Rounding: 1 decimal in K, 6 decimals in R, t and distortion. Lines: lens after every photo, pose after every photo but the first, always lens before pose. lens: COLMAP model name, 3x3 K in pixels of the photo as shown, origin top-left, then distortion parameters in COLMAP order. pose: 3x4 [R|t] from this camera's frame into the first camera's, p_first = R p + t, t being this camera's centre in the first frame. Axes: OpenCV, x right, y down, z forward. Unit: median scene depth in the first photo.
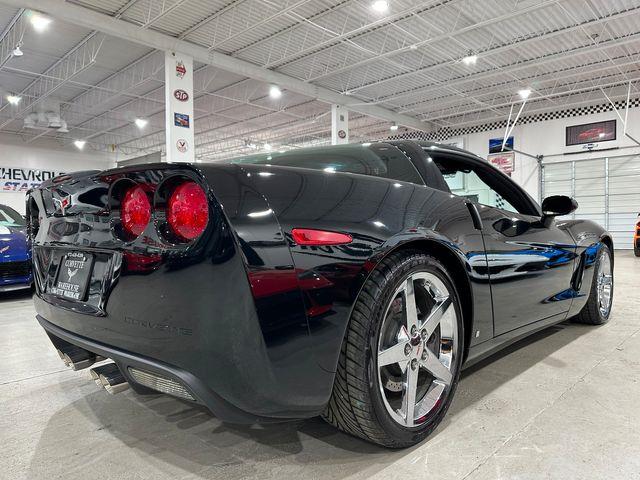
lens RADIAL K [[456.2, 0, 324.5], [0, 456.2, 239.1], [0, 0, 1]] dist [0.023533, -0.031020]
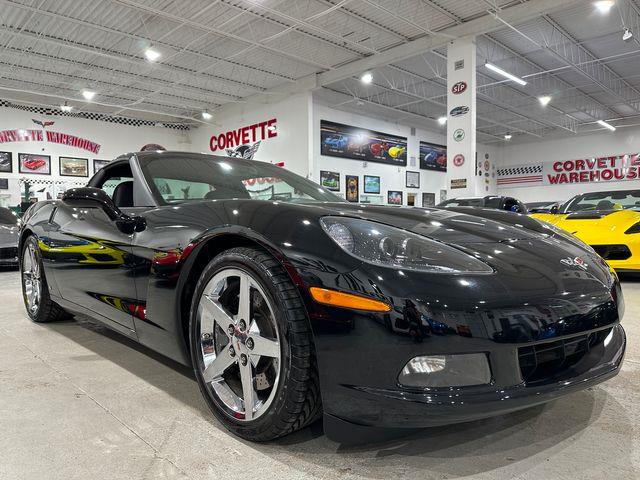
lens RADIAL K [[451.0, 0, 320.0], [0, 451.0, 240.0], [0, 0, 1]] dist [0.069129, -0.092240]
pose [[-0.045403, 0.042549, -0.998062, 1.341619], [-0.002473, 0.999085, 0.042705, -0.027820], [0.998966, 0.004407, -0.045256, 1.425861]]
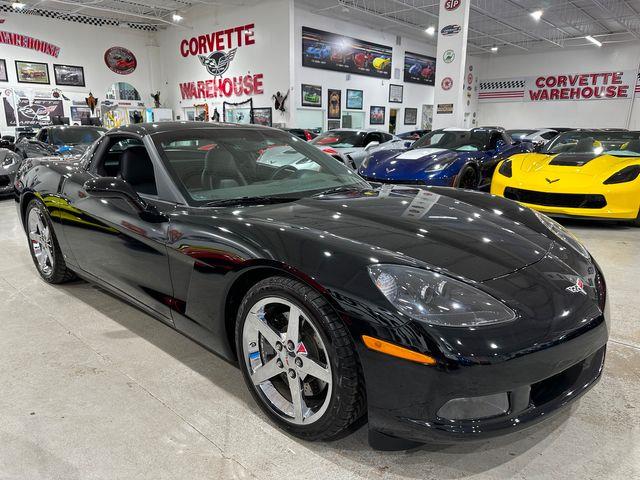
lens RADIAL K [[456.2, 0, 324.5], [0, 456.2, 239.1], [0, 0, 1]] dist [0.023533, -0.031020]
pose [[0.020526, 0.244207, -0.969506, 1.378554], [-0.022850, 0.969572, 0.243740, -0.202540], [0.999528, 0.017150, 0.025481, 1.333024]]
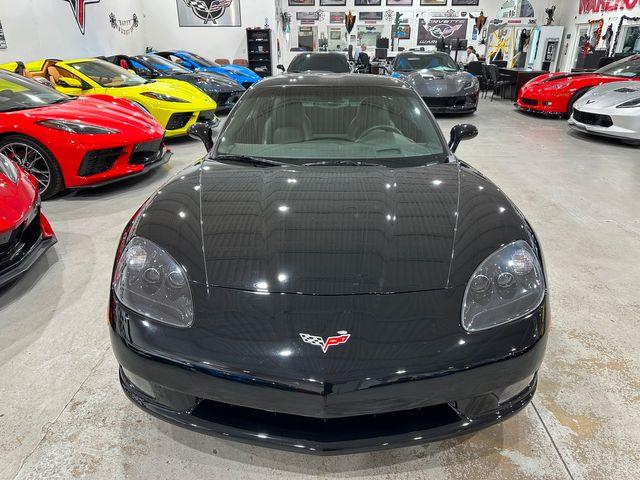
lens RADIAL K [[459.4, 0, 322.7], [0, 459.4, 237.4], [0, 0, 1]] dist [0.000954, -0.005733]
pose [[-0.746224, 0.273523, -0.606907, 1.063823], [-0.001906, 0.910807, 0.412829, -0.317422], [0.665692, 0.309219, -0.679144, 2.028347]]
